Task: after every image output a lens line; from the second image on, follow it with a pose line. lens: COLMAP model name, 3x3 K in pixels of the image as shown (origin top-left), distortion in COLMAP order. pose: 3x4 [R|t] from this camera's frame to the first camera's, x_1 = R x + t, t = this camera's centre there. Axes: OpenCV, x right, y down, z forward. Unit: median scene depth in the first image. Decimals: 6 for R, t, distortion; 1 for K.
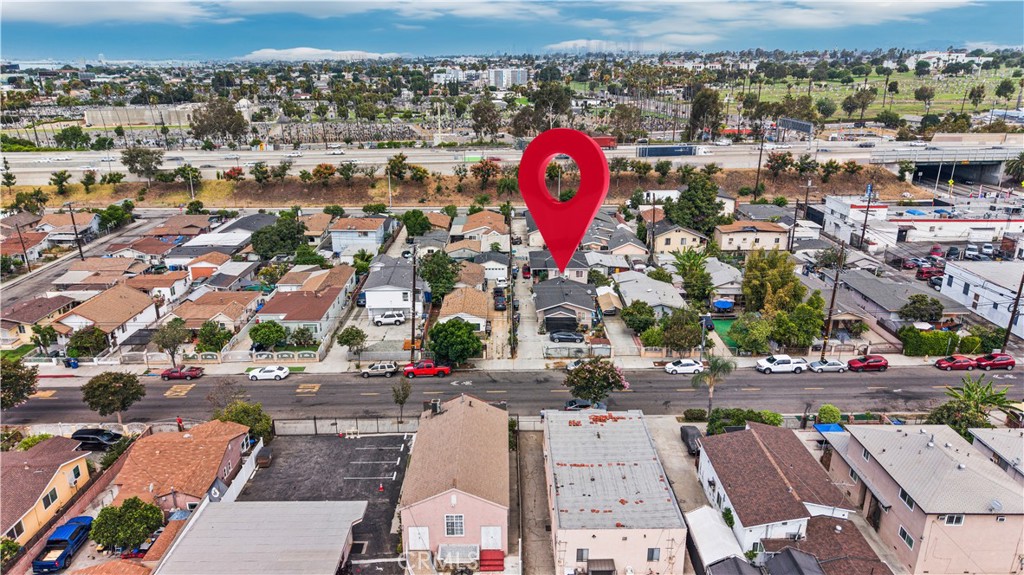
lens RADIAL K [[695.4, 0, 512.0], [0, 695.4, 287.5], [0, 0, 1]] dist [0.062138, -0.089190]
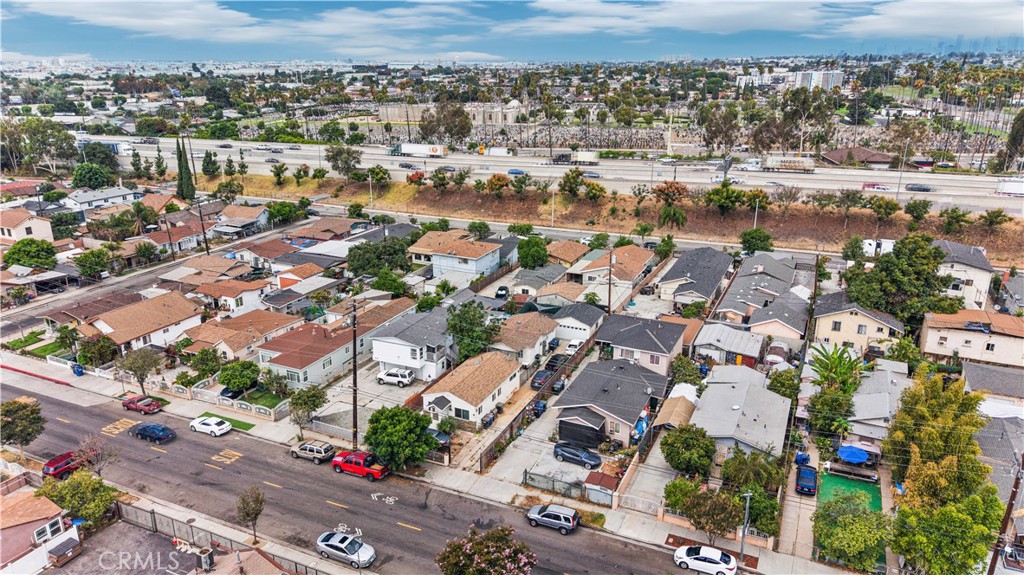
lens RADIAL K [[695.4, 0, 512.0], [0, 695.4, 287.5], [0, 0, 1]] dist [0.062138, -0.089190]
pose [[0.903839, 0.133457, -0.406528, 0.211728], [-0.134300, 0.990584, 0.026601, -0.079531], [0.406250, 0.030553, 0.913251, 0.247239]]
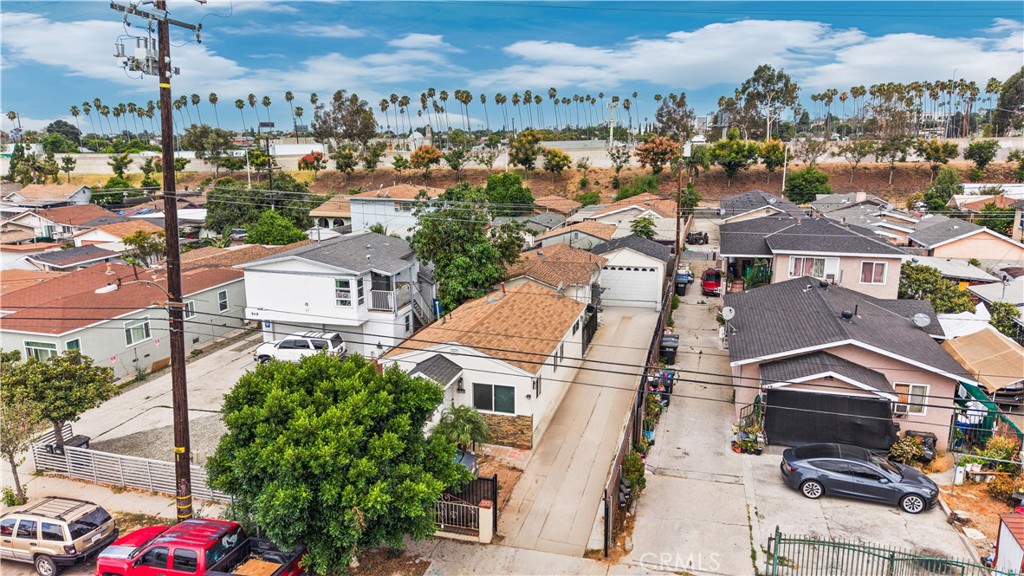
lens RADIAL K [[695.6, 0, 512.0], [0, 695.6, 288.0], [0, 0, 1]] dist [0.010242, 0.000663]
pose [[0.960331, 0.057248, -0.272924, 0.019528], [-0.084382, 0.992475, -0.088730, 0.027794], [0.265791, 0.108240, 0.957935, 0.546612]]
